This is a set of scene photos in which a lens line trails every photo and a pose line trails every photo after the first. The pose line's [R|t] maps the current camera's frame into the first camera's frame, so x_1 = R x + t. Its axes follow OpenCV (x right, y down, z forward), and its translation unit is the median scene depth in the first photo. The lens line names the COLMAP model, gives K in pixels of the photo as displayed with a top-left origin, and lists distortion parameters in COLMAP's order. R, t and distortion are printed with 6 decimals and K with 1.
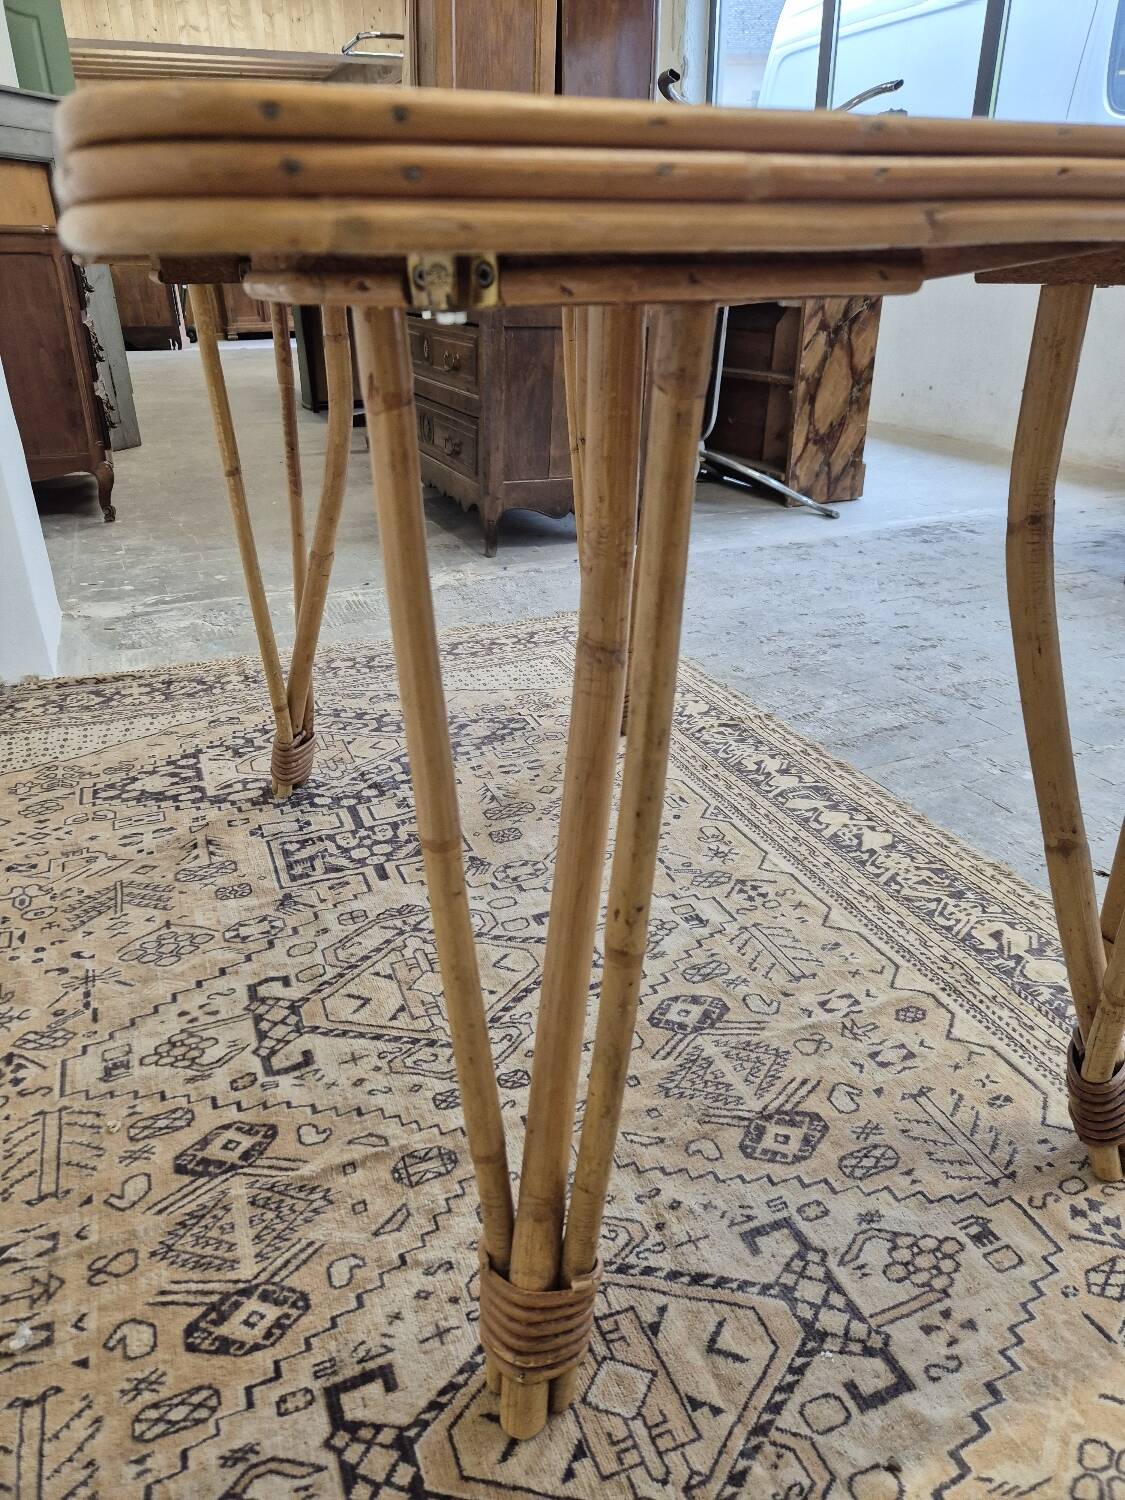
lens RADIAL K [[1010.1, 0, 558.5], [0, 1010.1, 747.9], [0, 0, 1]] dist [0.074170, -0.060075]
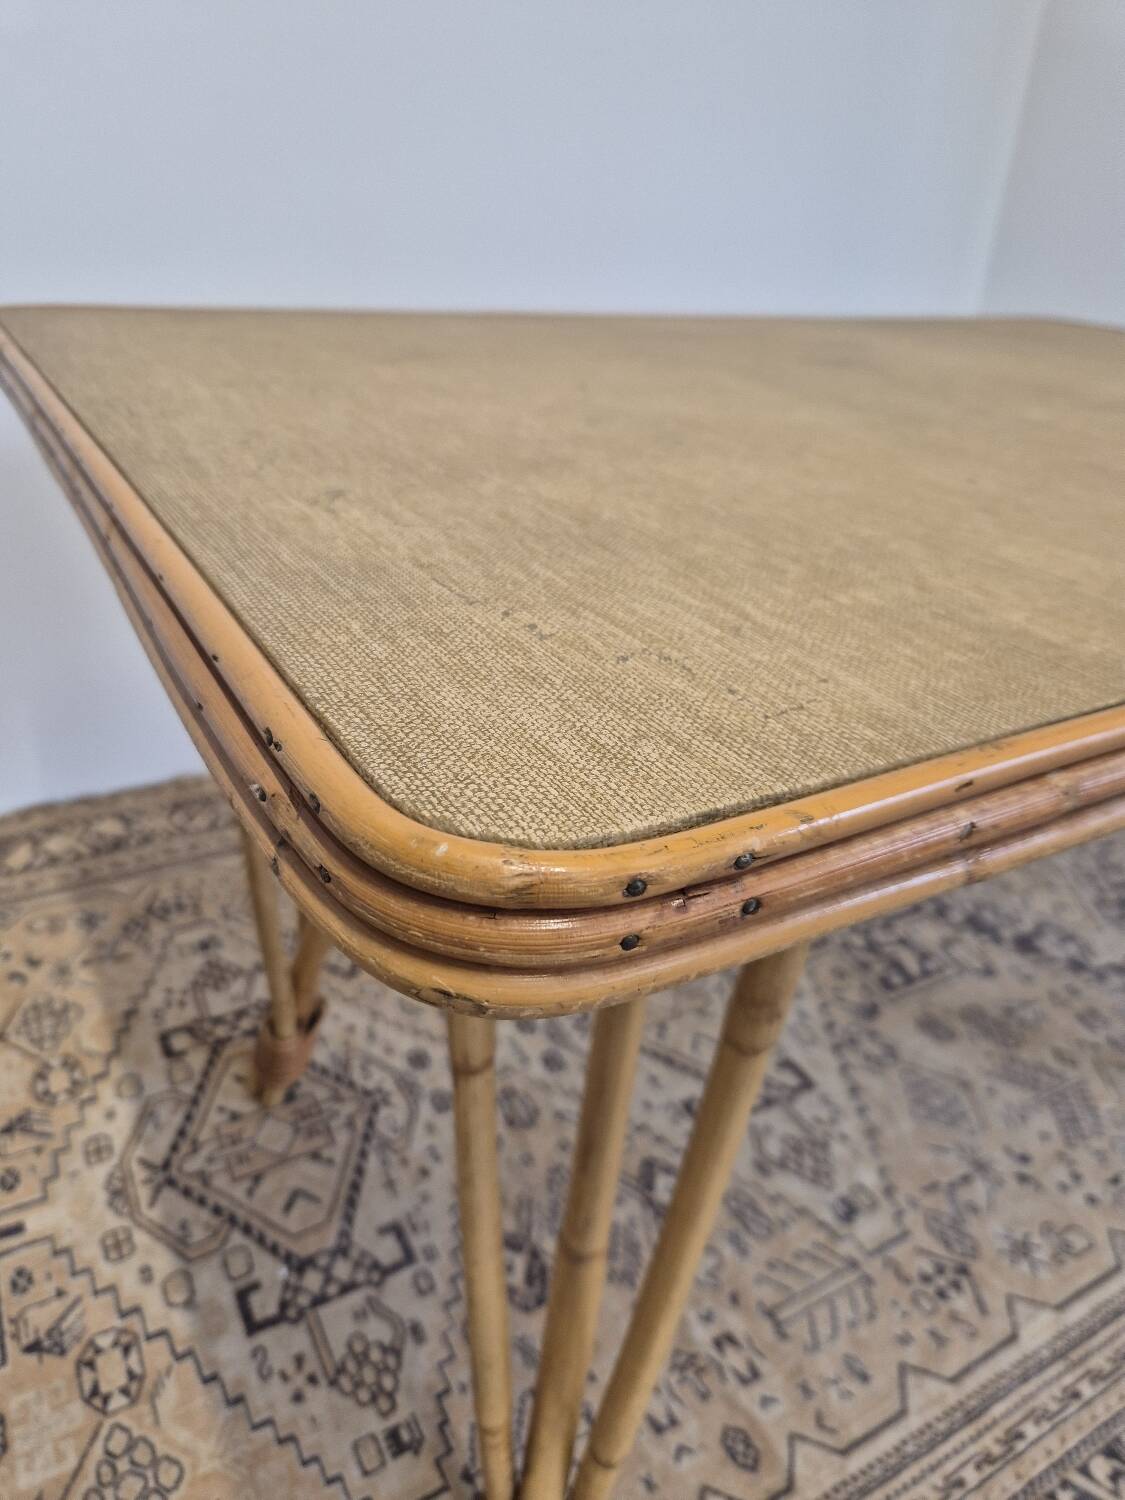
lens RADIAL K [[1039.7, 0, 537.9], [0, 1039.7, 743.4], [0, 0, 1]] dist [0.020916, -0.033202]
pose [[0.111623, 0.476322, -0.872157, 0.786496], [-0.479571, 0.794501, 0.372532, -0.379561], [0.870375, 0.376678, 0.317115, 0.460850]]
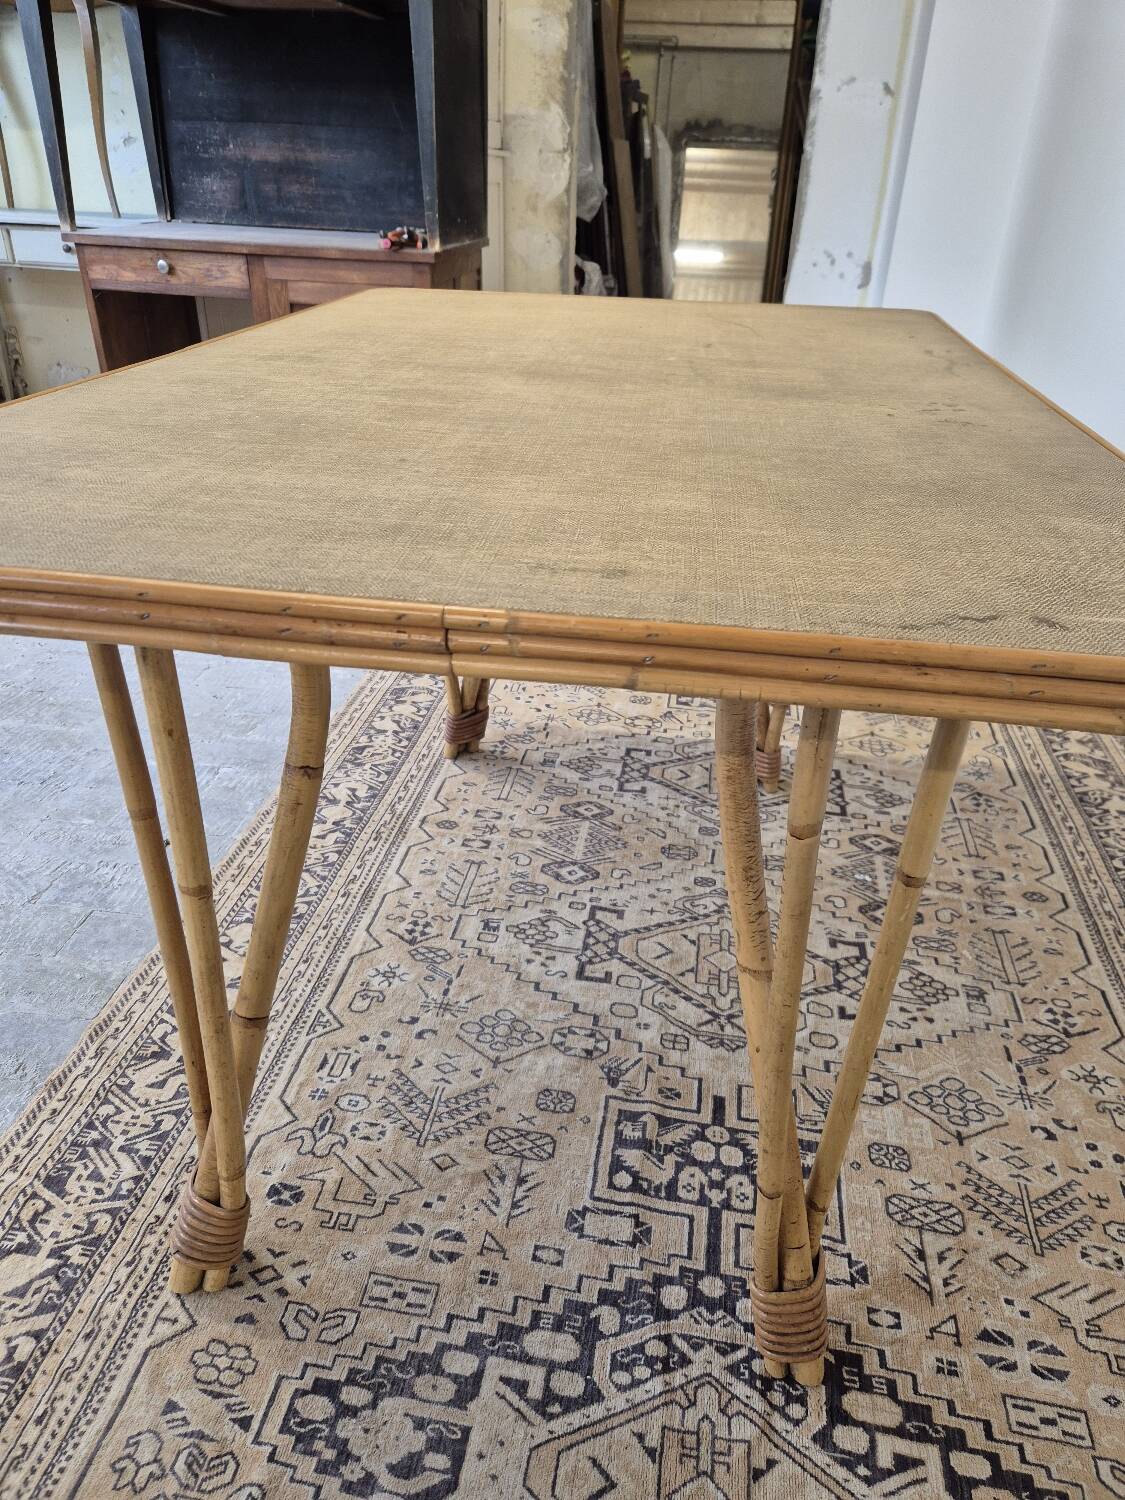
lens RADIAL K [[1010.1, 0, 552.9], [0, 1010.1, 716.2], [0, 0, 1]] dist [0.074170, -0.060075]
pose [[-0.844757, -0.262934, 0.466102, -0.486081], [0.211918, 0.635414, 0.742523, -0.998064], [-0.491401, 0.726027, -0.481050, 1.622336]]
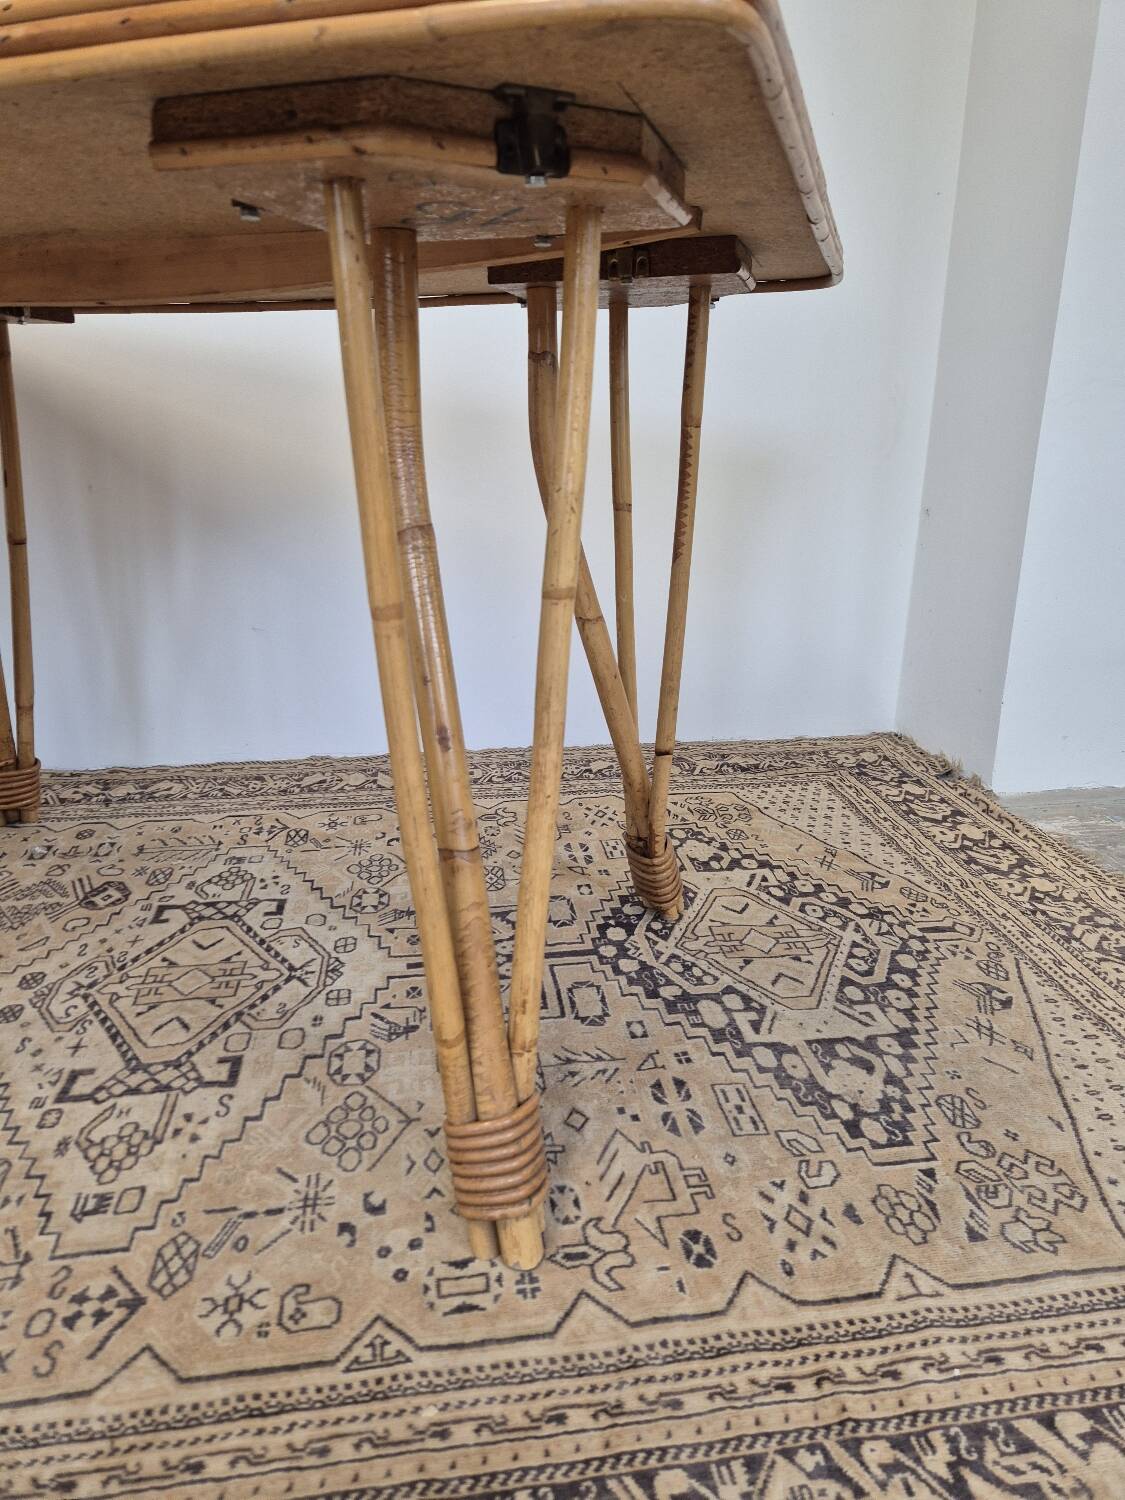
lens RADIAL K [[1010.1, 0, 557.6], [0, 1010.1, 718.0], [0, 0, 1]] dist [0.074170, -0.060075]
pose [[-0.247515, 0.277385, -0.928328, 0.696179], [-0.410261, 0.838000, 0.359781, -0.528536], [0.877737, 0.469908, -0.093617, 1.409146]]
